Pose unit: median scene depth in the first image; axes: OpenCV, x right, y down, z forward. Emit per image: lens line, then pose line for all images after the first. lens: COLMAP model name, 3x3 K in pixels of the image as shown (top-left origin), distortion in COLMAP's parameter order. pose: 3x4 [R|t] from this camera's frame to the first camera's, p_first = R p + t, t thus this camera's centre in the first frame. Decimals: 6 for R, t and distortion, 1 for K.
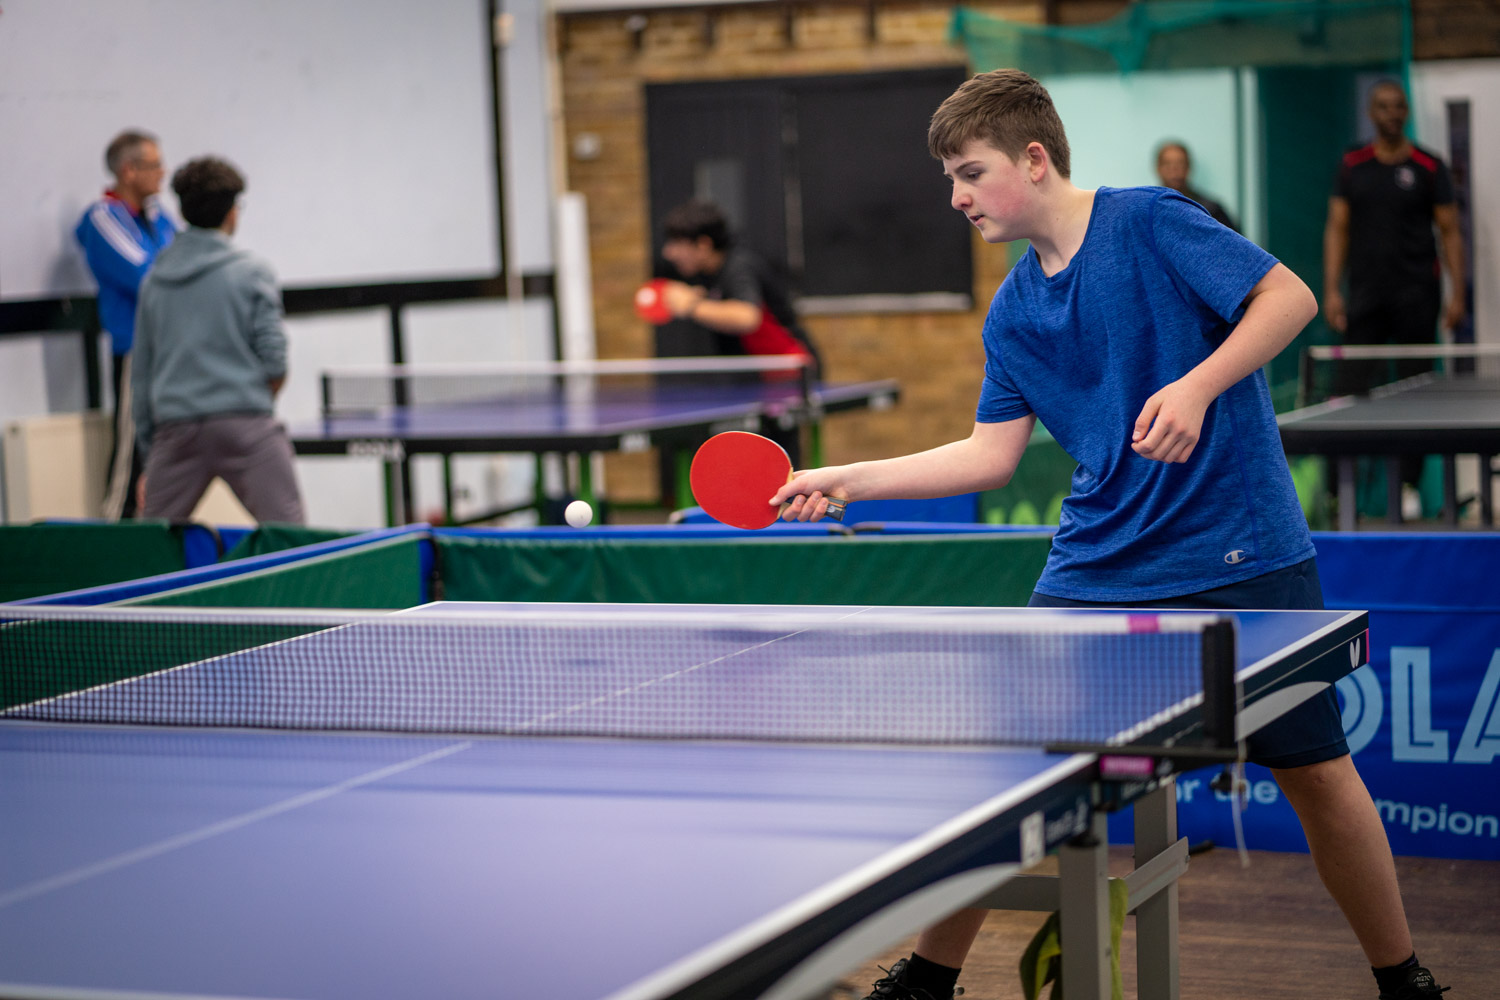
lens RADIAL K [[3658.6, 0, 751.6], [0, 3658.6, 529.3], [0, 0, 1]] dist [0.195478, -3.139104]
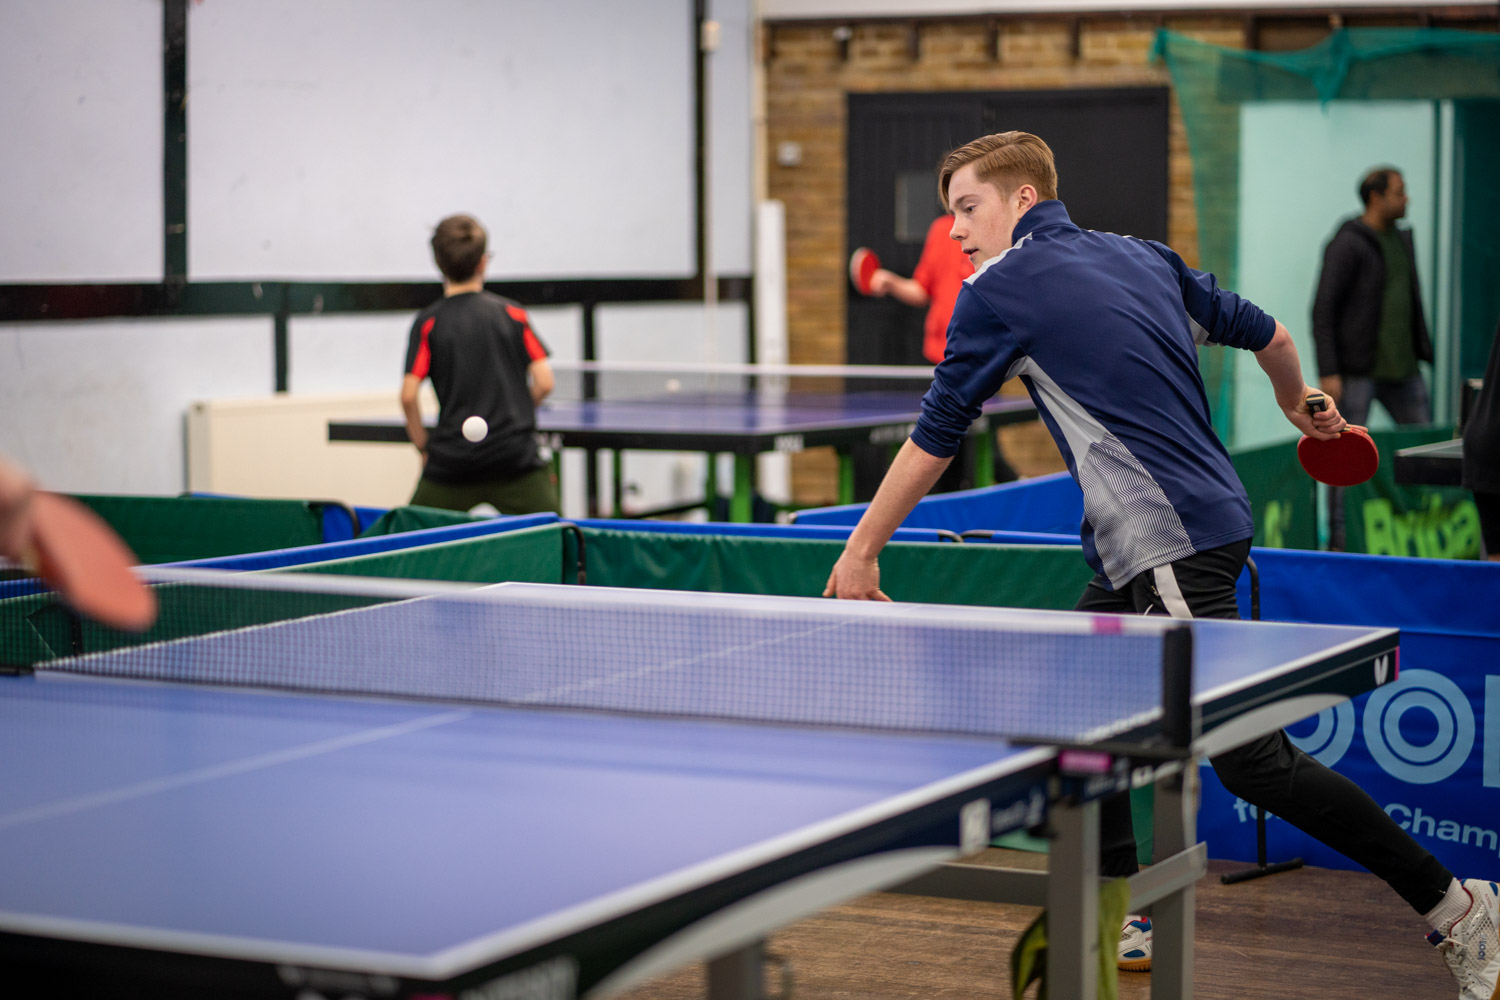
lens RADIAL K [[3649.6, 0, 750.0], [0, 3649.6, 500.0], [0, 0, 1]] dist [0.223664, -4.376527]
pose [[0.996778, 0.043180, -0.067599, 0.066790], [-0.043919, 0.998990, -0.009477, 0.004602], [0.067122, 0.012415, 0.997668, -0.026194]]
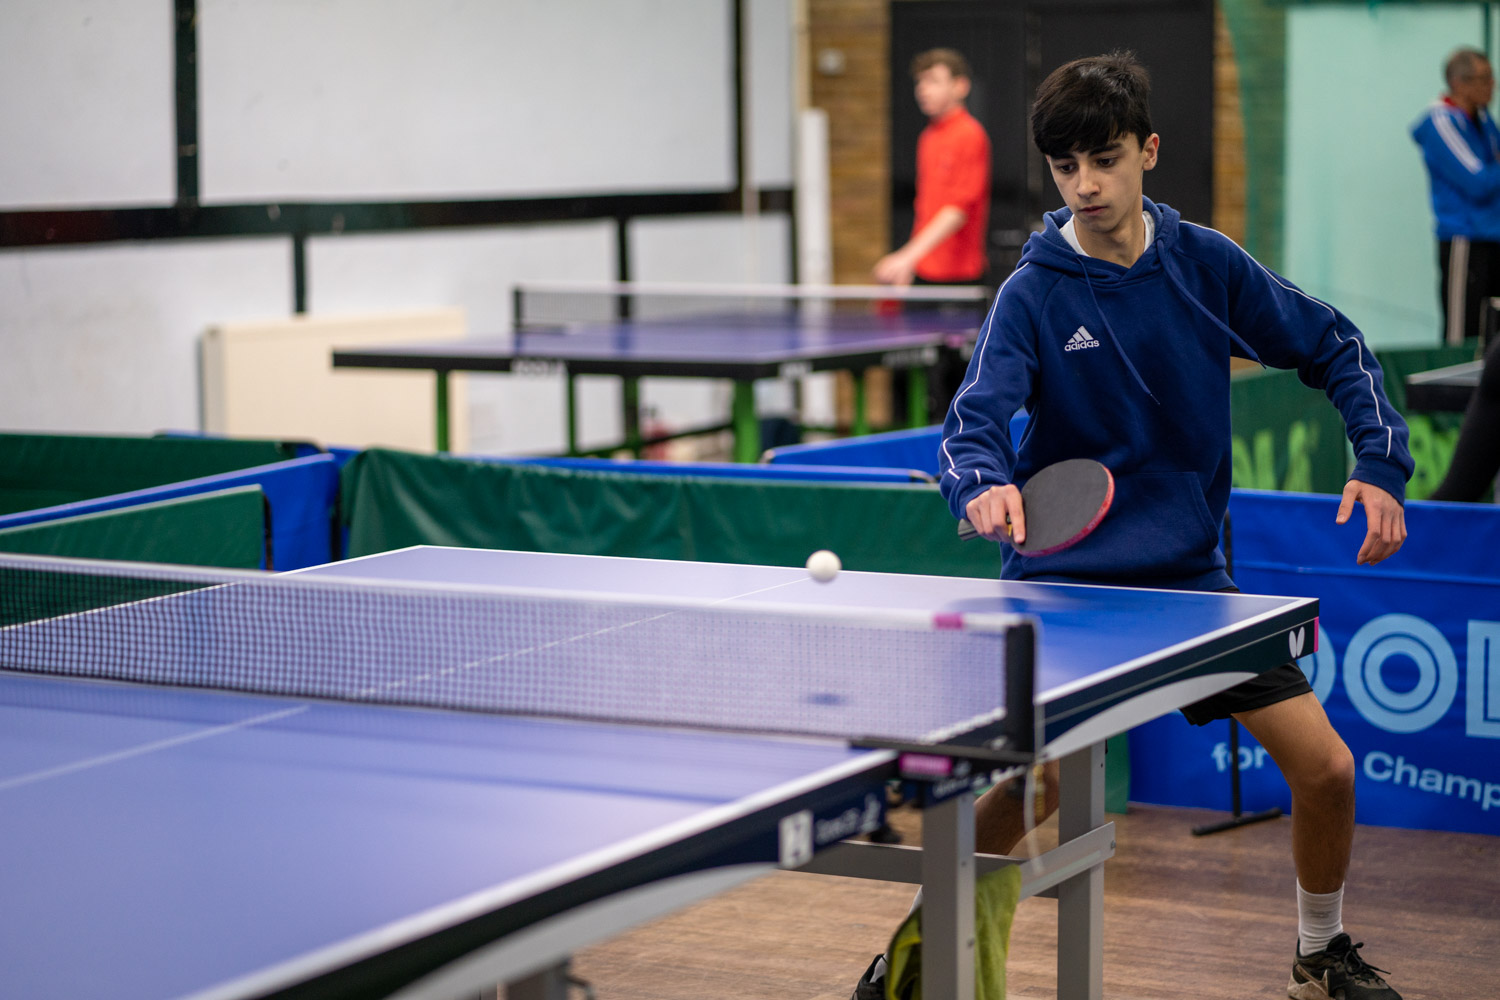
lens RADIAL K [[3658.6, 0, 751.6], [0, 3658.6, 529.3], [0, 0, 1]] dist [0.195478, -3.139104]
pose [[0.994748, 0.040206, -0.094131, 0.130186], [-0.037649, 0.998876, 0.028790, -0.022385], [0.095183, -0.025095, 0.995143, 0.018118]]
